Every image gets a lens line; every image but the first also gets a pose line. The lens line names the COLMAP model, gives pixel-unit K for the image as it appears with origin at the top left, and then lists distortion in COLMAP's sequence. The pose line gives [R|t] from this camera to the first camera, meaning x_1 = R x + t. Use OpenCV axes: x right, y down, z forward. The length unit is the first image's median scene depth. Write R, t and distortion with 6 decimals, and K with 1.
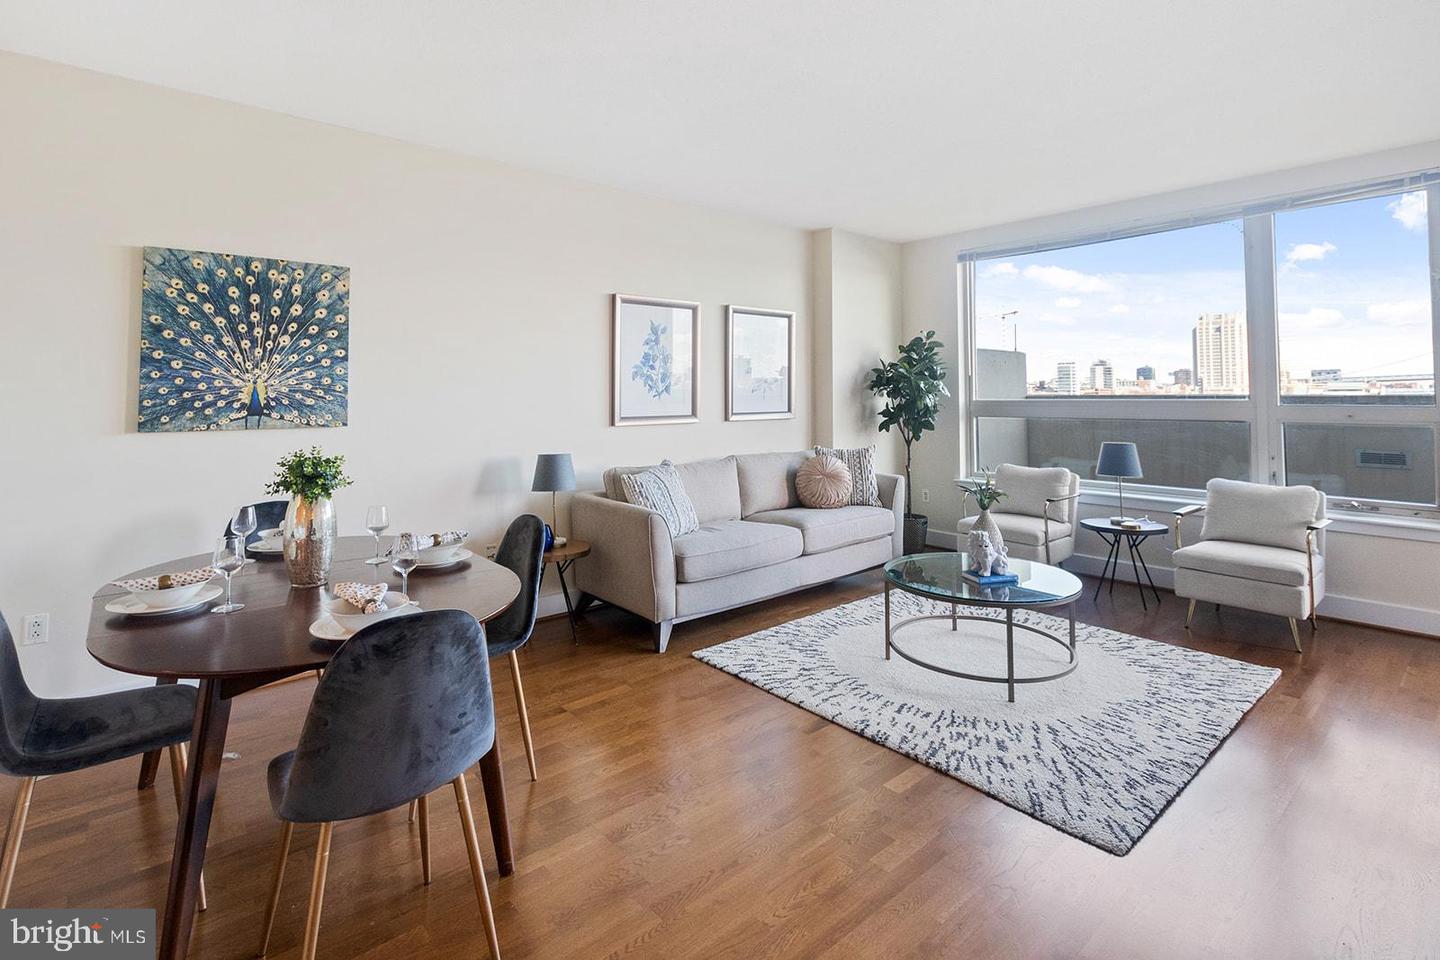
lens RADIAL K [[685.7, 0, 720.0], [0, 685.7, 368.6], [0, 0, 1]] dist [0.008329, -0.001565]
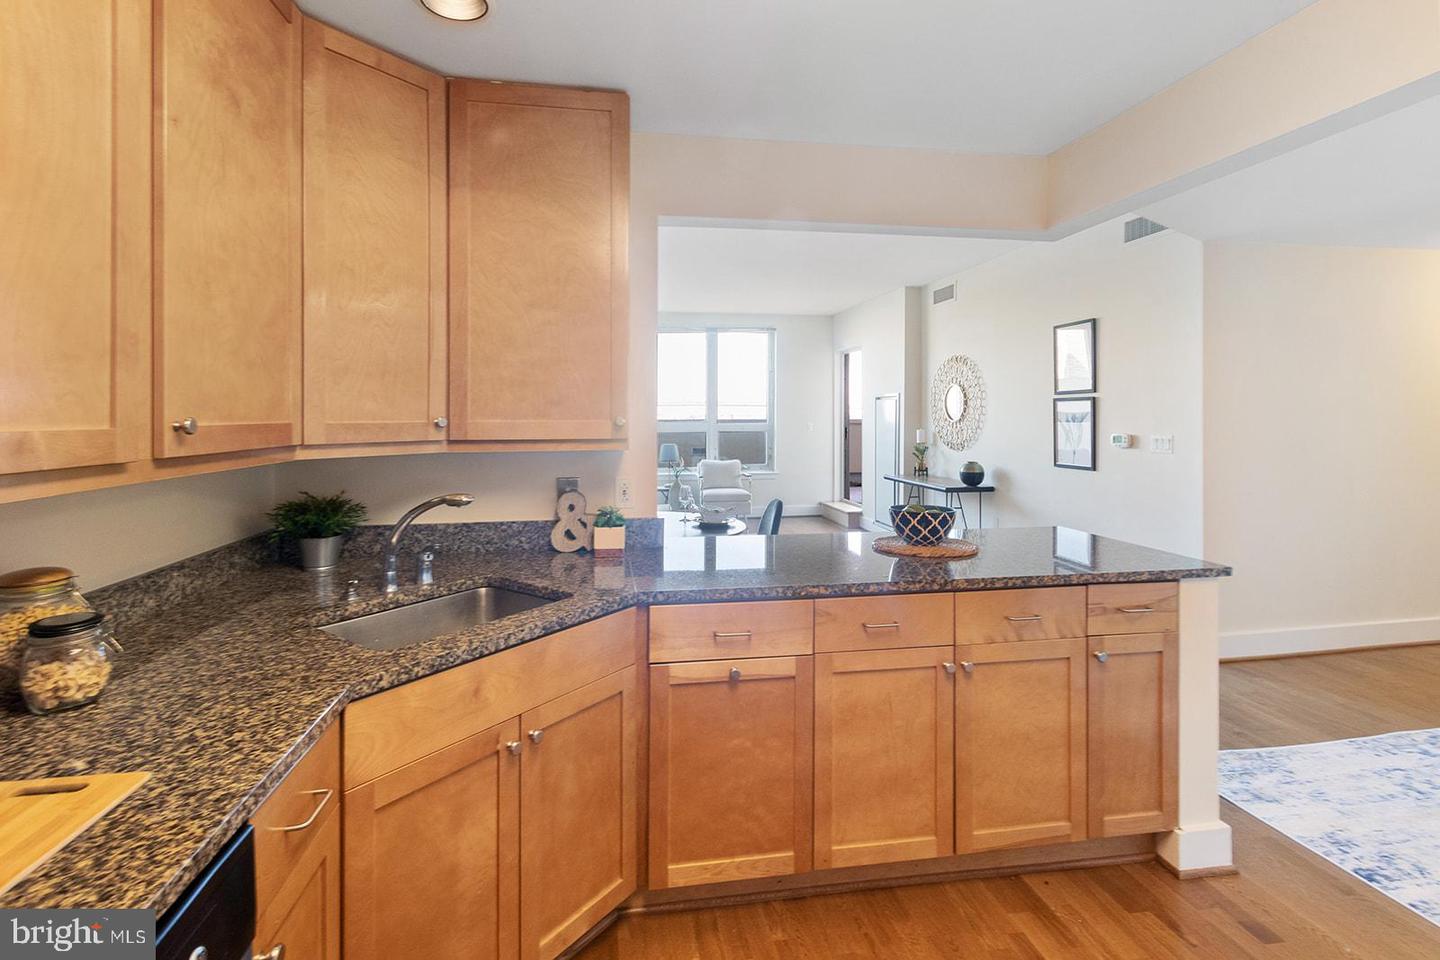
lens RADIAL K [[685.7, 0, 698.8], [0, 685.7, 418.7], [0, 0, 1]] dist [0.008329, -0.001565]
pose [[0.519799, 0.000644, 0.854289, -1.039977], [-0.031070, 0.999352, 0.018151, 0.001027], [-0.853724, -0.035977, 0.519482, -0.039742]]
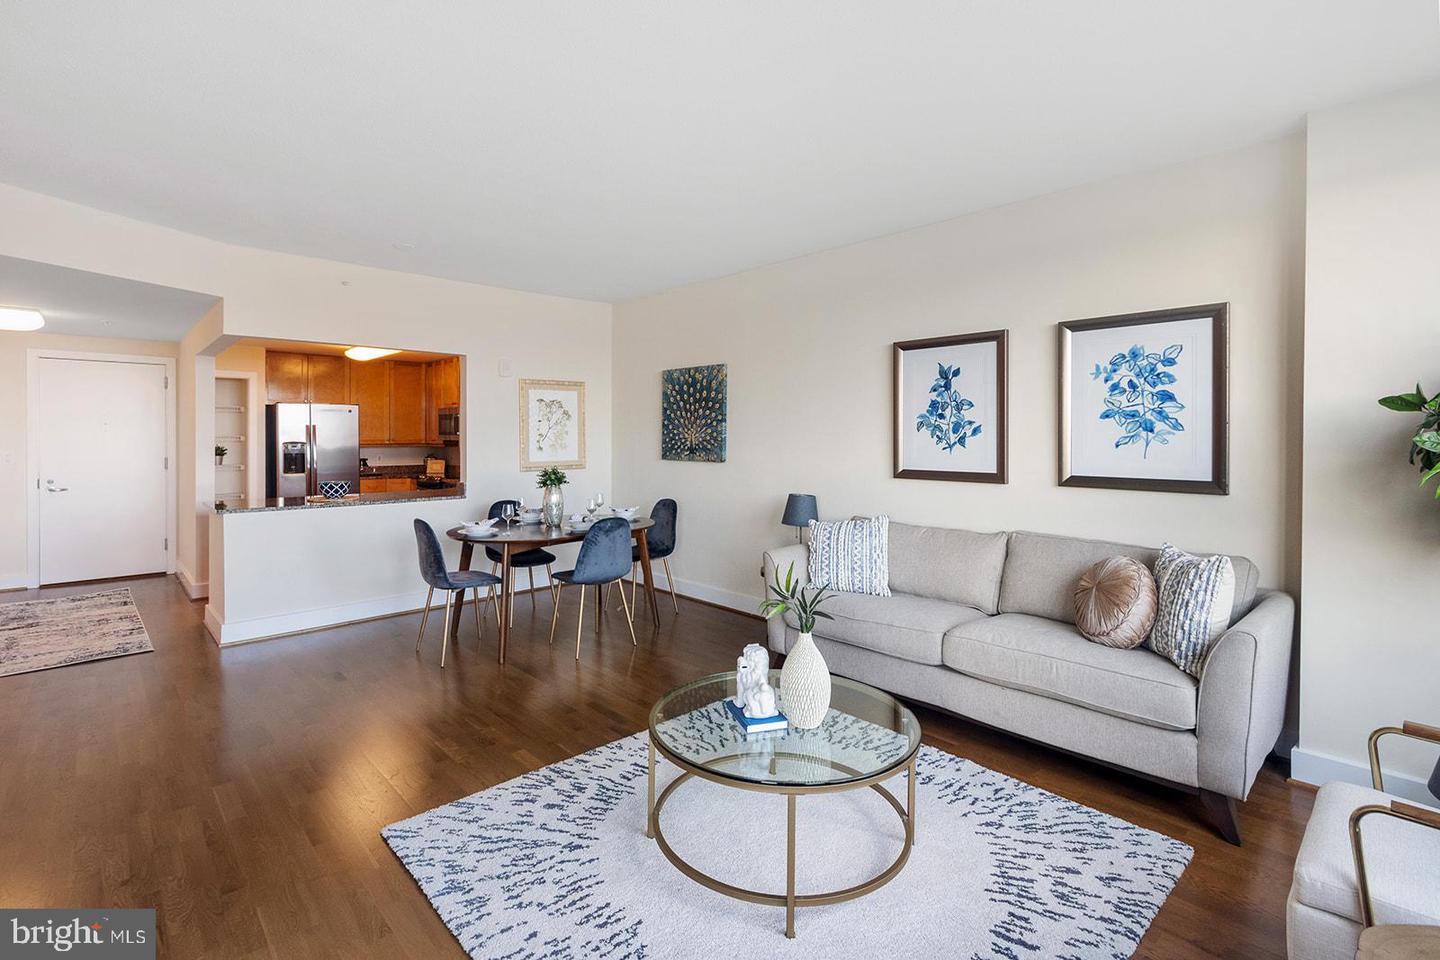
lens RADIAL K [[685.7, 0, 715.9], [0, 685.7, 437.2], [0, 0, 1]] dist [0.008329, -0.001565]
pose [[0.034153, 0.001211, -0.999416, 0.870130], [0.029240, 0.999570, 0.002210, 0.016612], [0.998989, -0.029298, 0.034103, 0.756516]]
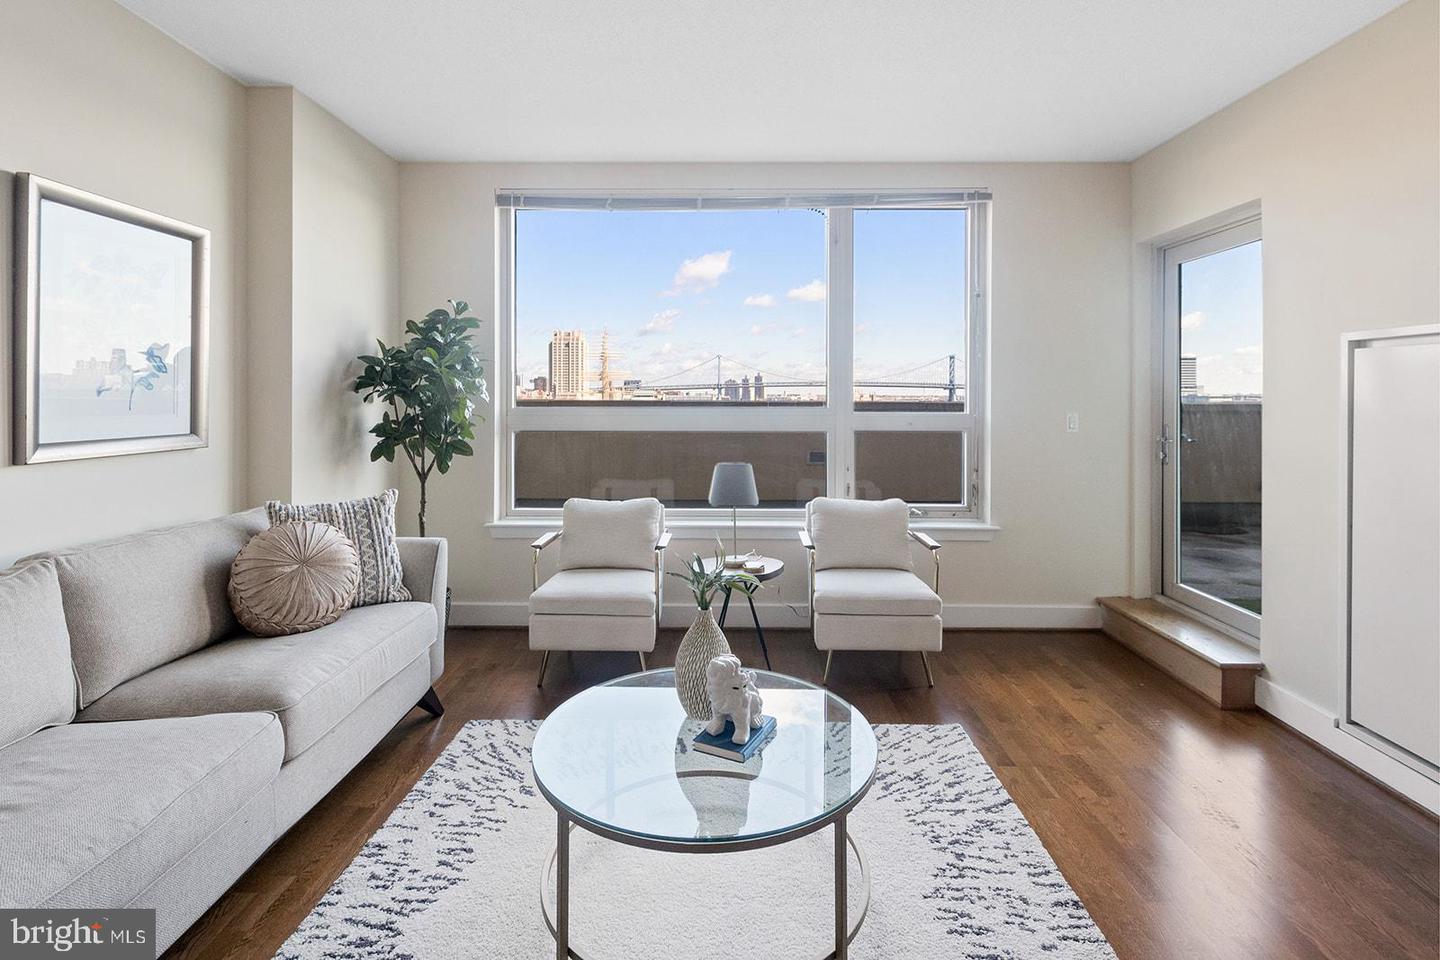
lens RADIAL K [[685.7, 0, 710.1], [0, 685.7, 402.0], [0, 0, 1]] dist [0.008329, -0.001565]
pose [[0.669267, 0.001498, 0.743020, -0.022758], [-0.033622, 0.999035, 0.028270, 0.018278], [-0.742261, -0.043902, 0.668672, 0.531291]]
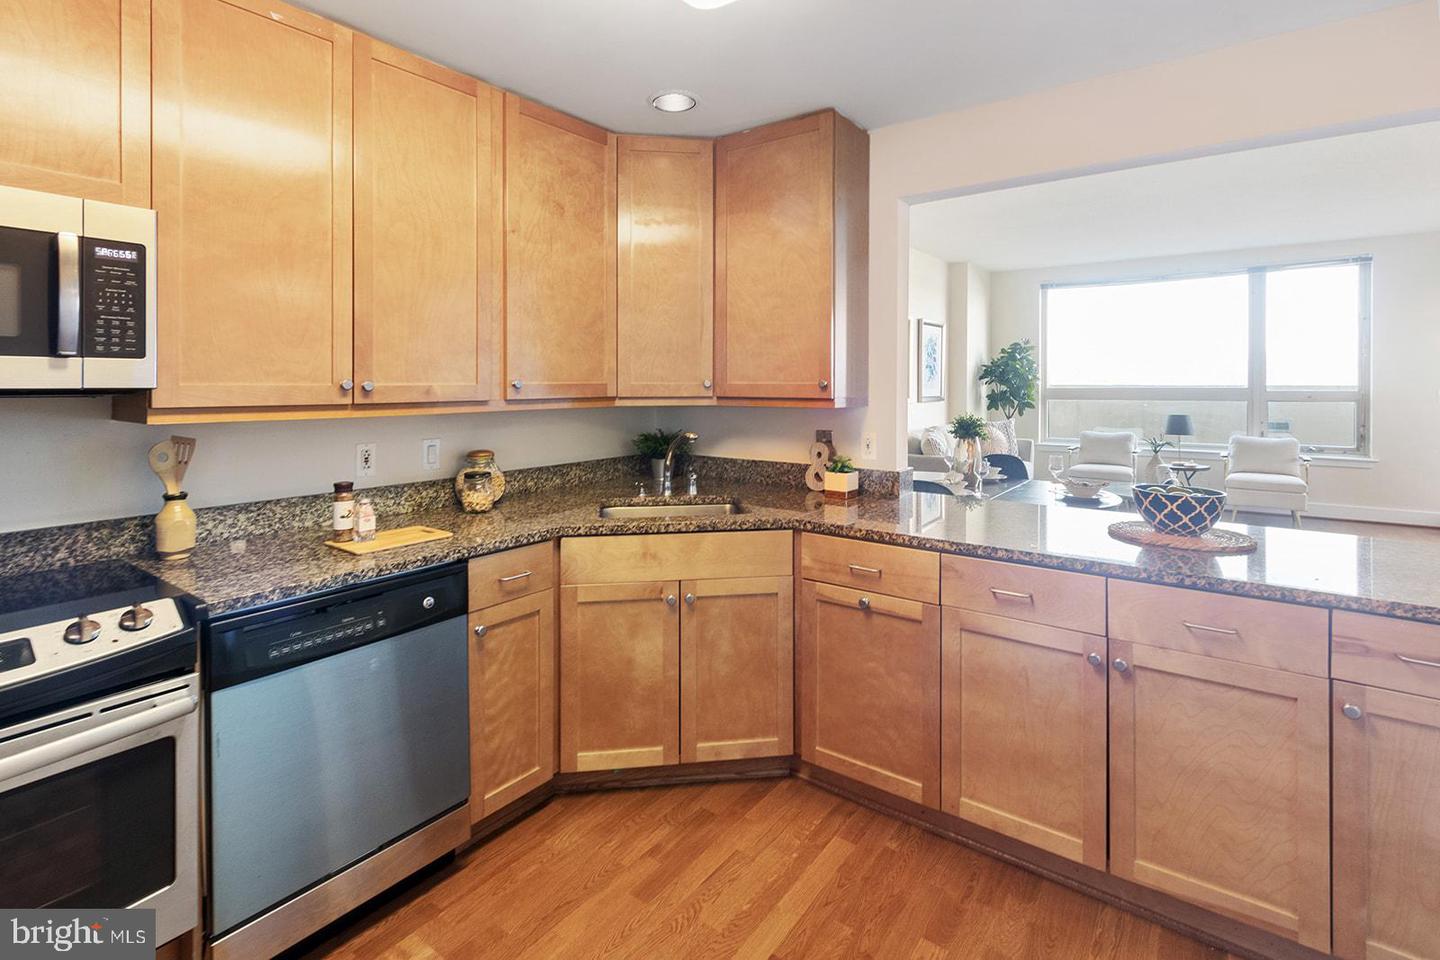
lens RADIAL K [[685.7, 0, 705.3], [0, 685.7, 386.1], [0, 0, 1]] dist [0.008329, -0.001565]
pose [[0.975377, 0.002978, 0.220524, -0.872941], [-0.012000, 0.999144, 0.039583, -0.006975], [-0.220217, -0.041255, 0.974578, -0.305999]]
